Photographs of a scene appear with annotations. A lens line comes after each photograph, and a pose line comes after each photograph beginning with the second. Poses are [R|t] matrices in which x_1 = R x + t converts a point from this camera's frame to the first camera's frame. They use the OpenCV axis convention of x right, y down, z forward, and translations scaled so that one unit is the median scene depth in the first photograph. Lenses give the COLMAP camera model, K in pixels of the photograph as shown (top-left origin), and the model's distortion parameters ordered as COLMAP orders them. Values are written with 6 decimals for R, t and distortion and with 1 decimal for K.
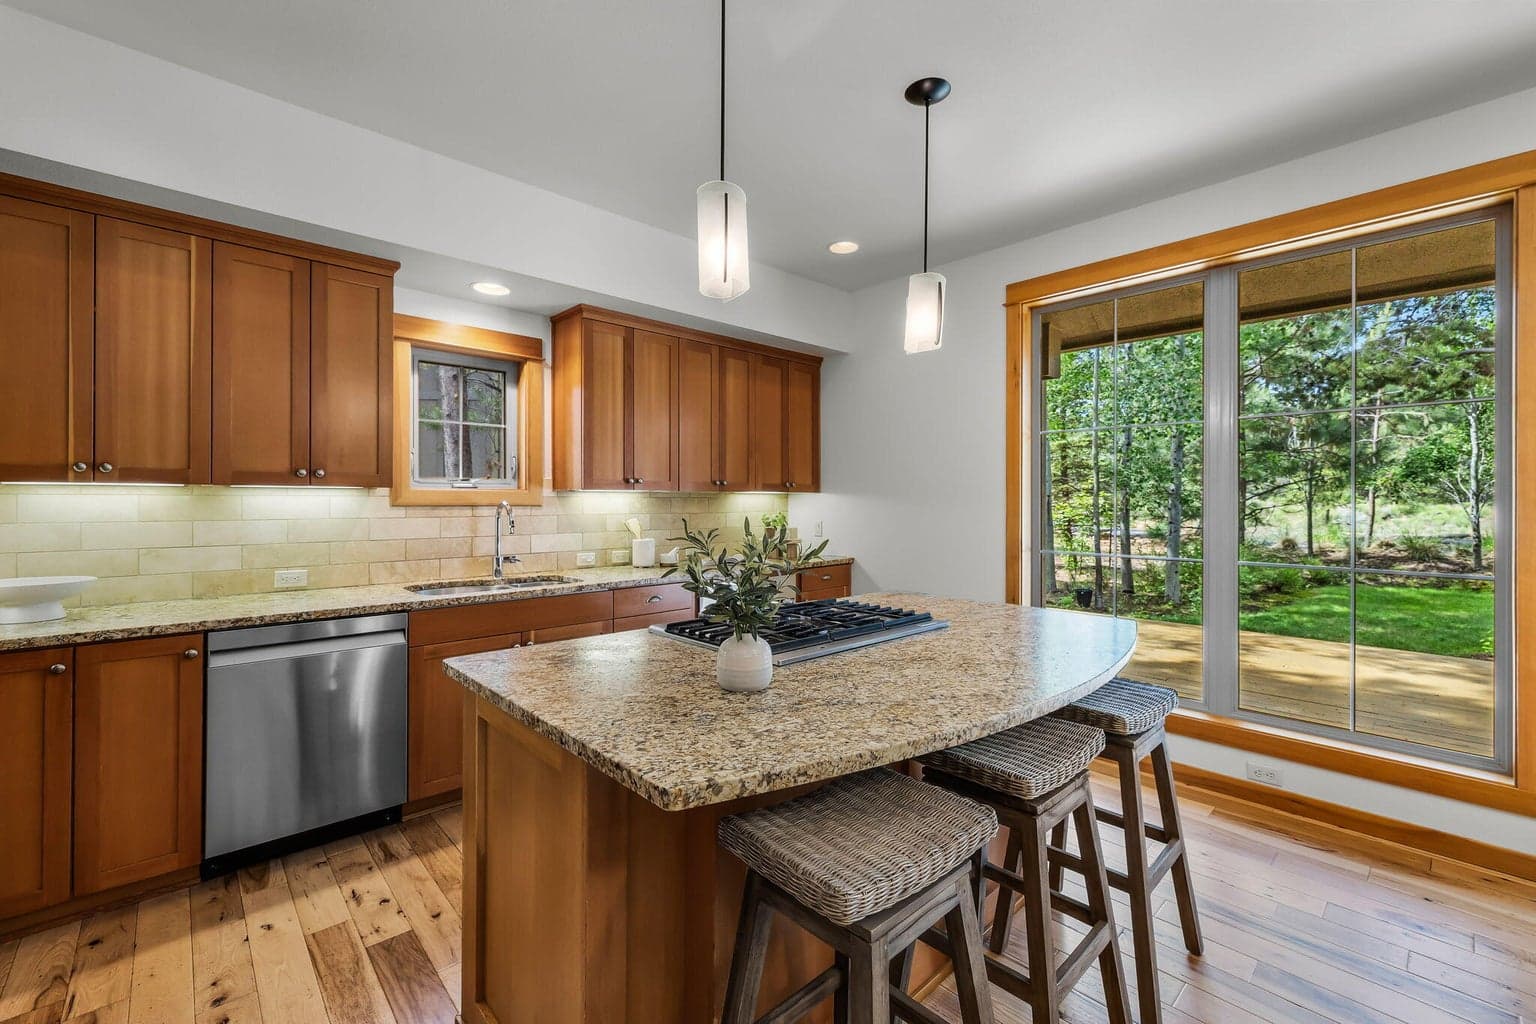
lens RADIAL K [[645.2, 0, 762.9], [0, 645.2, 504.3], [0, 0, 1]] dist [-0.000951, -0.000126]
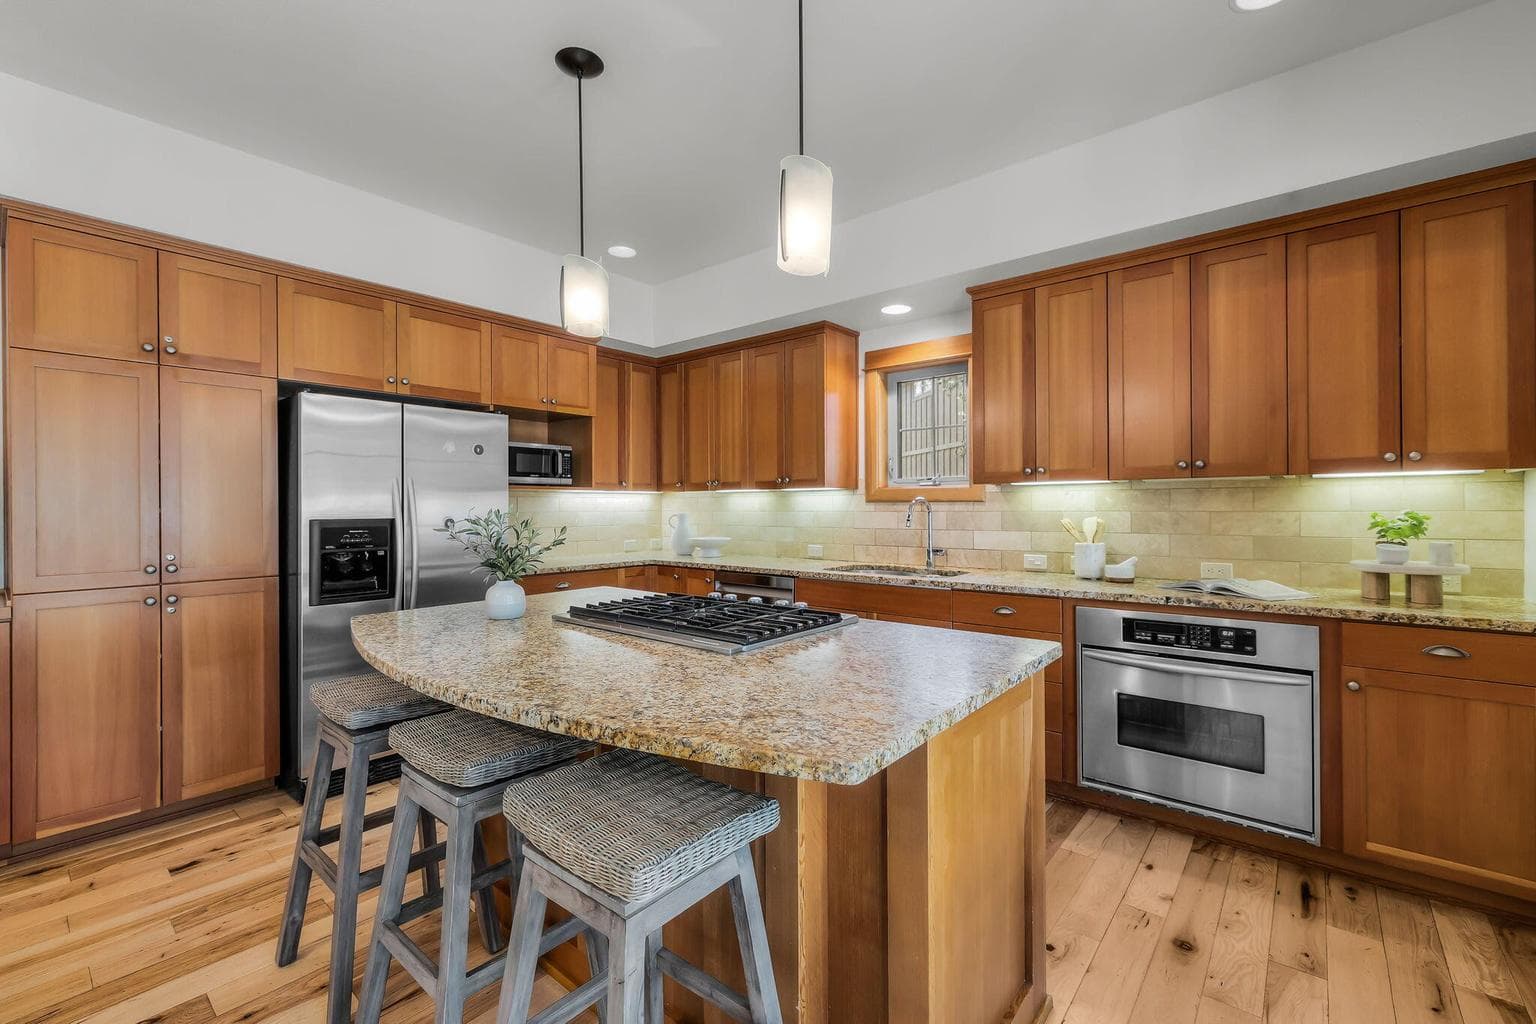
lens RADIAL K [[645.2, 0, 762.9], [0, 645.2, 504.3], [0, 0, 1]] dist [-0.000951, -0.000126]
pose [[0.116652, 0.002683, -0.993169, 0.631107], [0.008613, 0.999956, 0.003713, 0.000065], [0.993135, -0.008988, 0.116624, 0.594974]]
